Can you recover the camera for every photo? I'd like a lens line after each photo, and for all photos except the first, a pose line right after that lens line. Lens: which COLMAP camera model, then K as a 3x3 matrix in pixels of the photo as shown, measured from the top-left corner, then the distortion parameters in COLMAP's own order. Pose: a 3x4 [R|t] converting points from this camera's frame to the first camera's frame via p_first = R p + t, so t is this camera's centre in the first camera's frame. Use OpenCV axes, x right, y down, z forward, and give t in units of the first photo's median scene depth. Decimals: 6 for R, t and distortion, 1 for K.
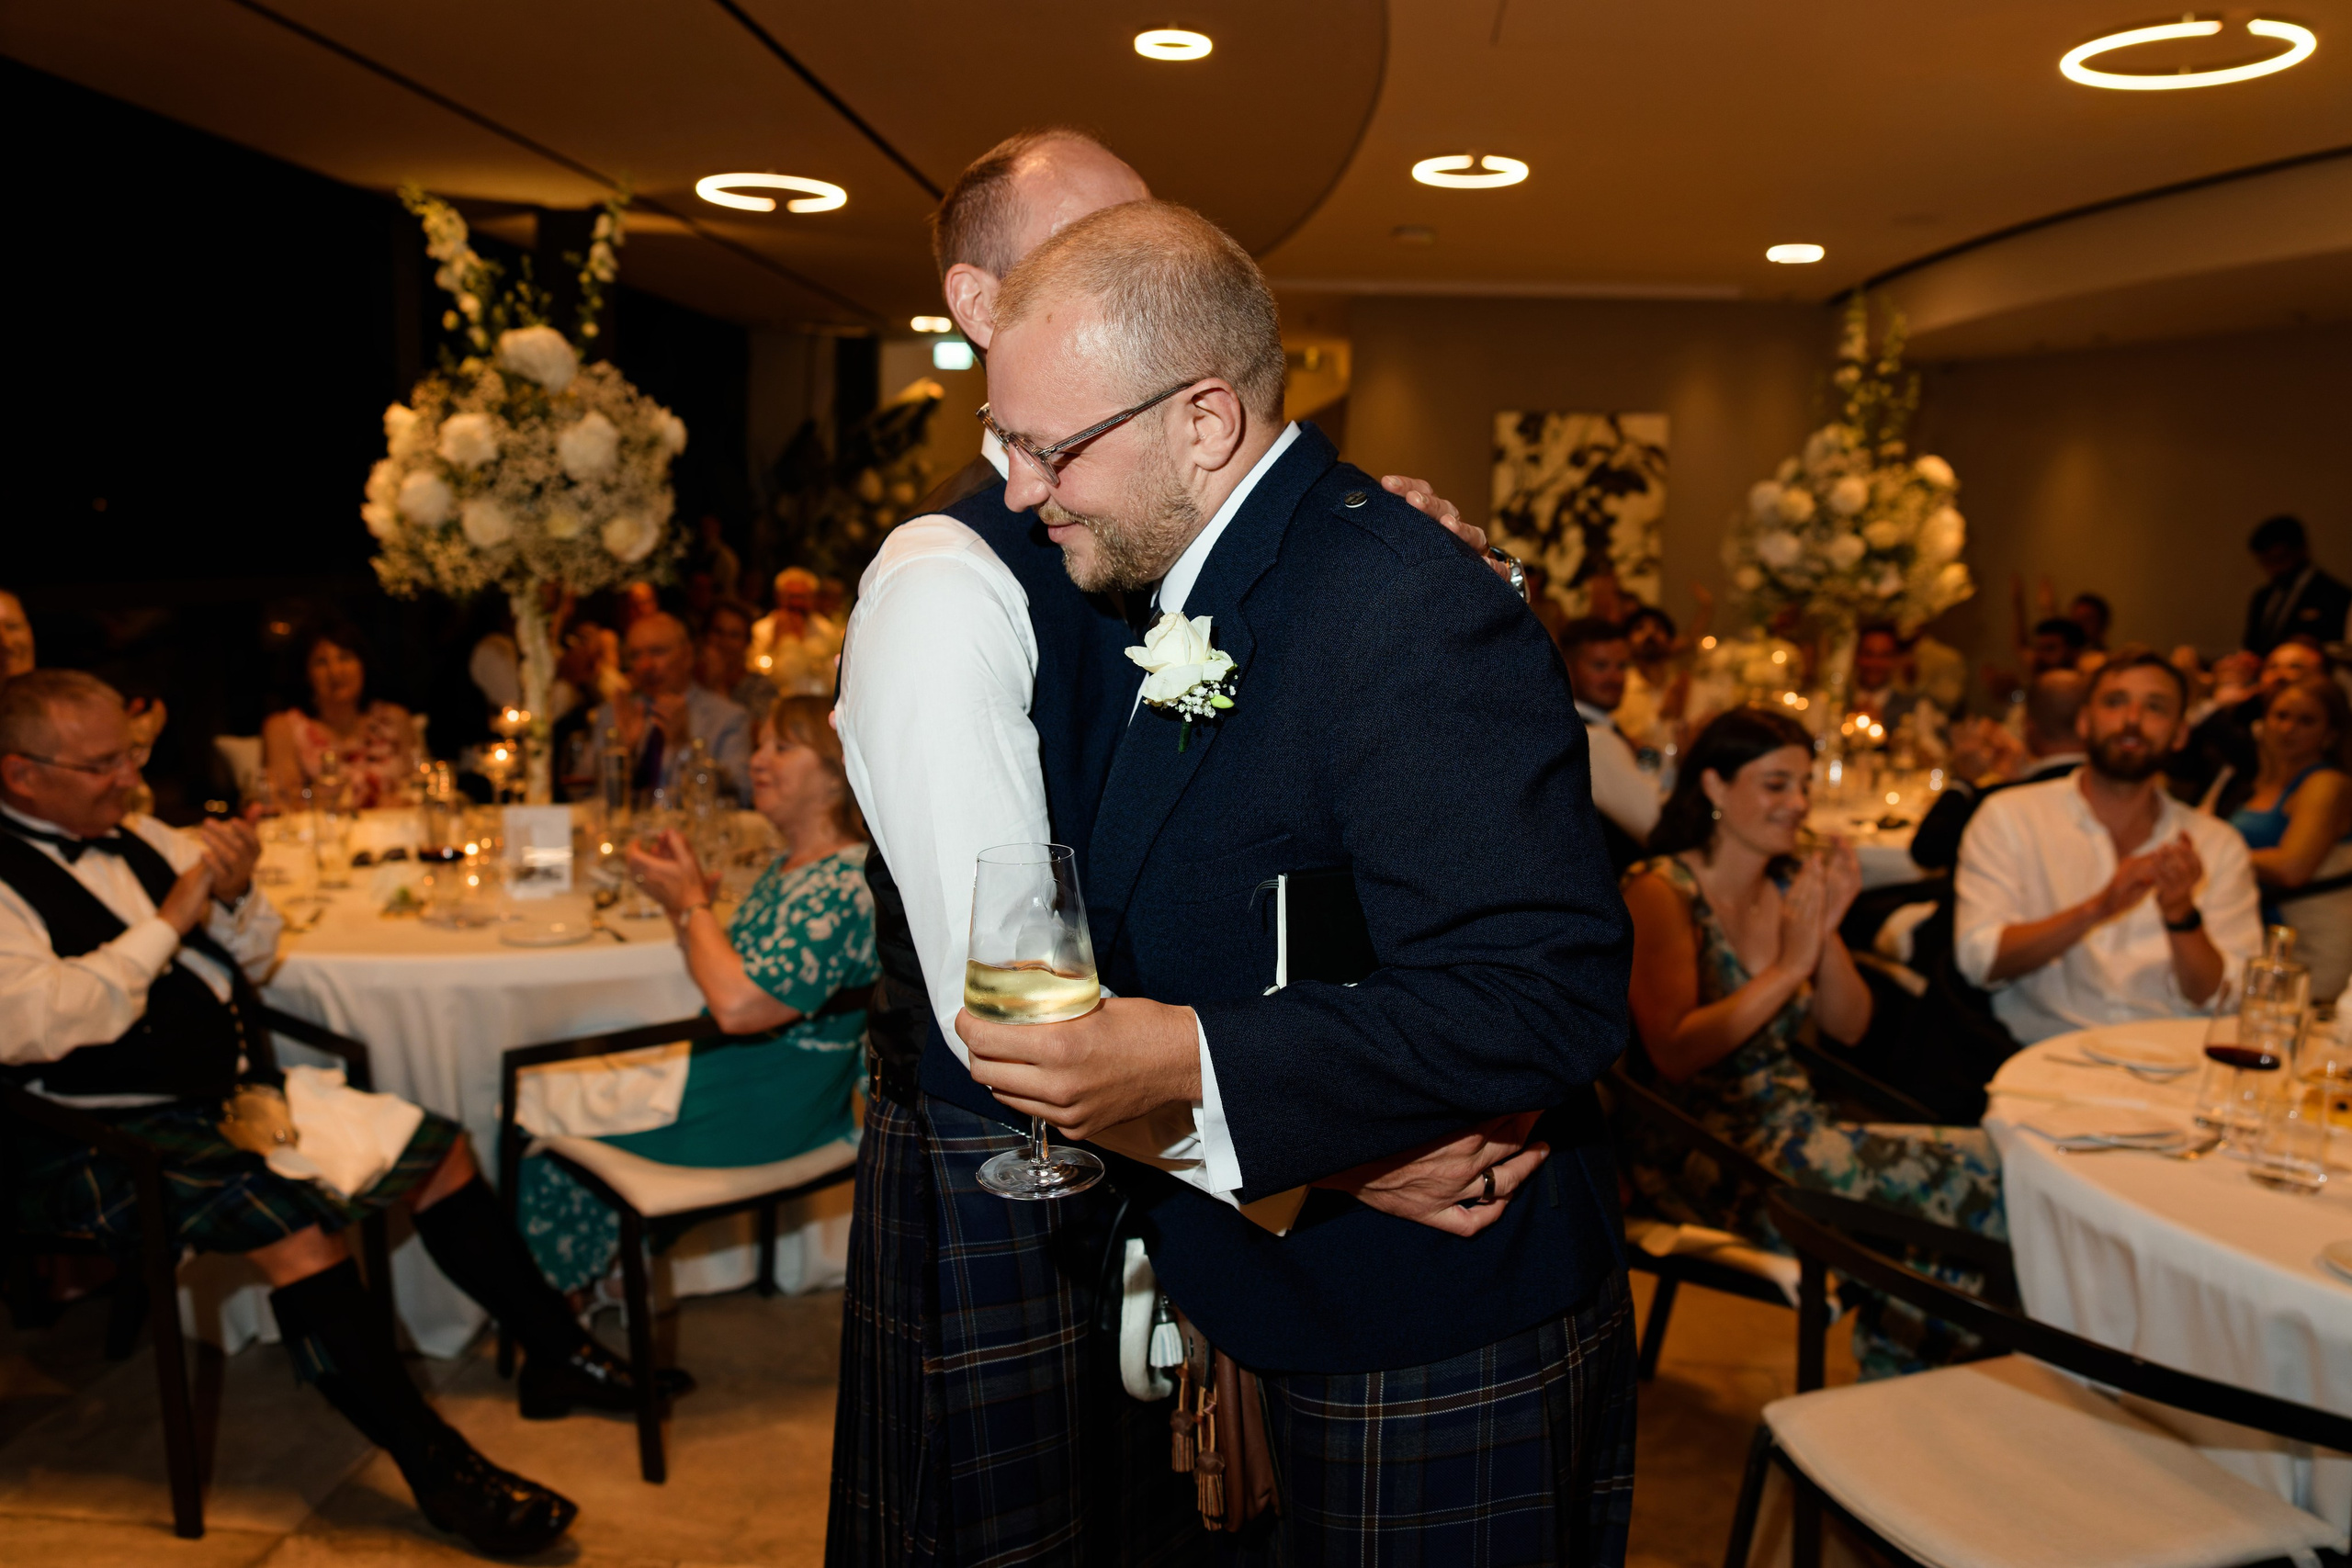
lens RADIAL K [[1896.8, 0, 1176.0], [0, 1896.8, 784.0], [0, 0, 1]] dist [0.007444, 0.011289]
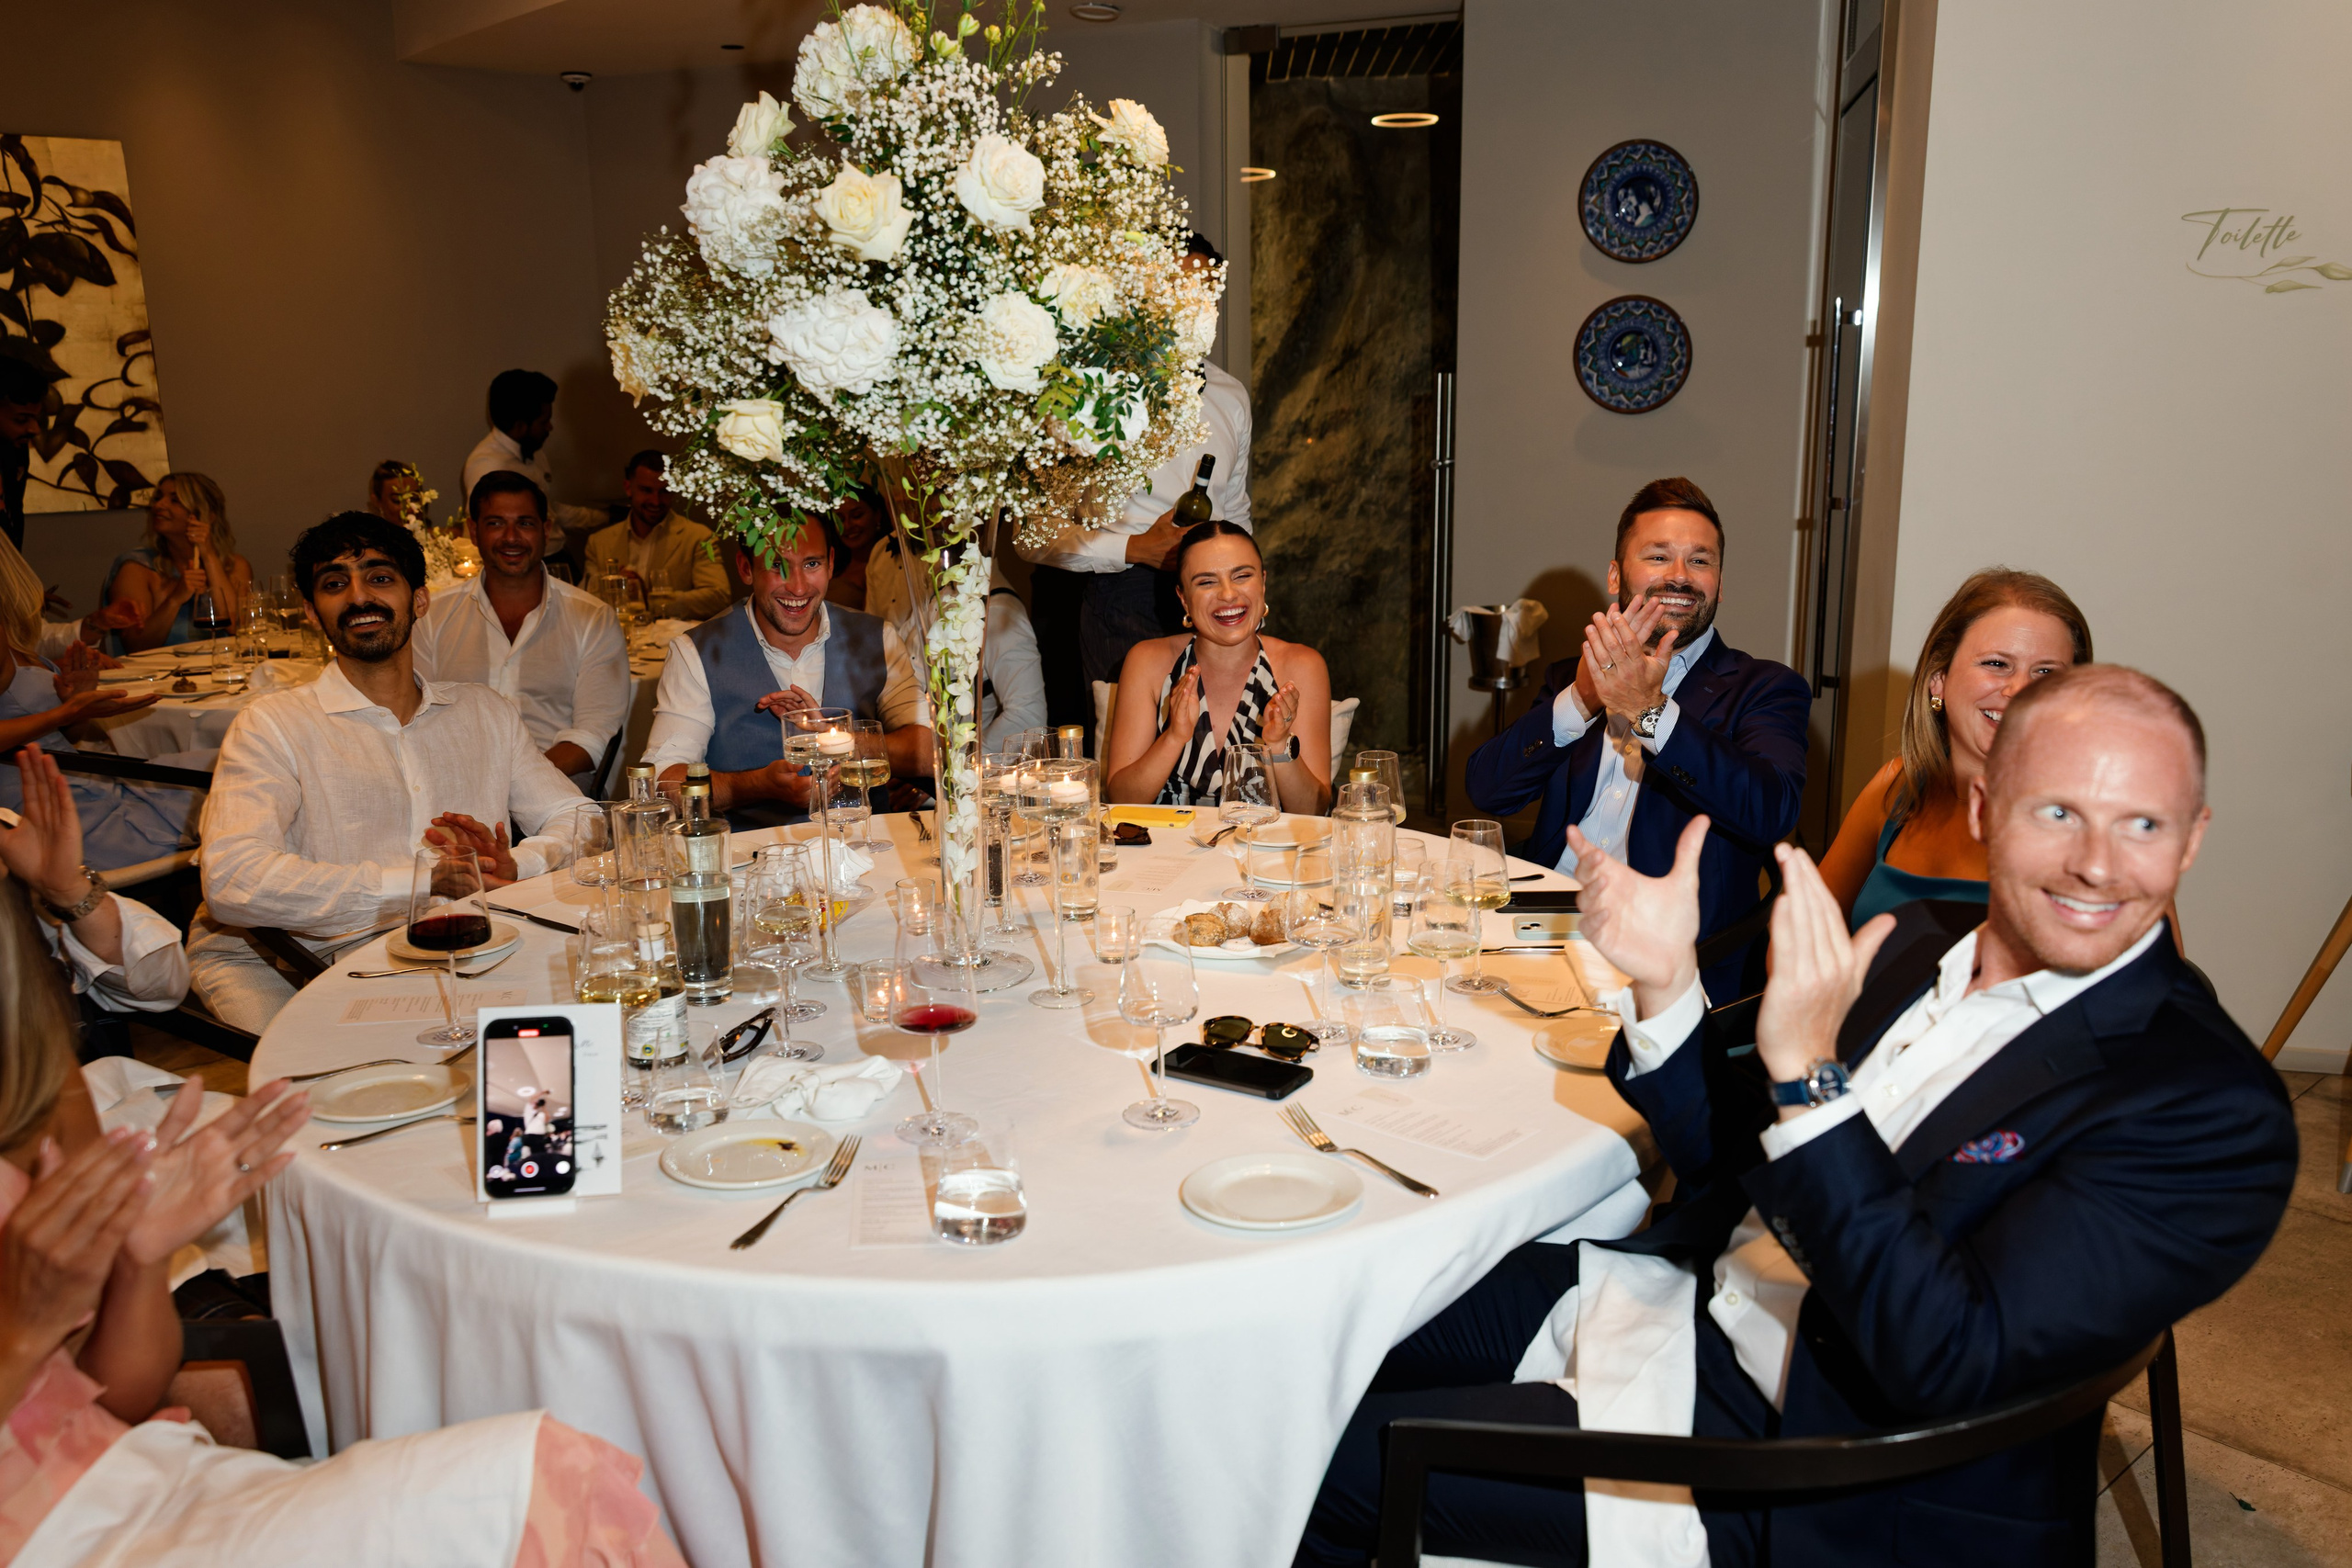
lens RADIAL K [[1896.8, 0, 1176.0], [0, 1896.8, 784.0], [0, 0, 1]] dist [0.007444, 0.011289]
pose [[0.697358, -0.183767, 0.692763, 0.094816], [0.125432, 0.982946, 0.134480, -0.080940], [-0.705661, -0.006886, 0.708516, 0.690502]]
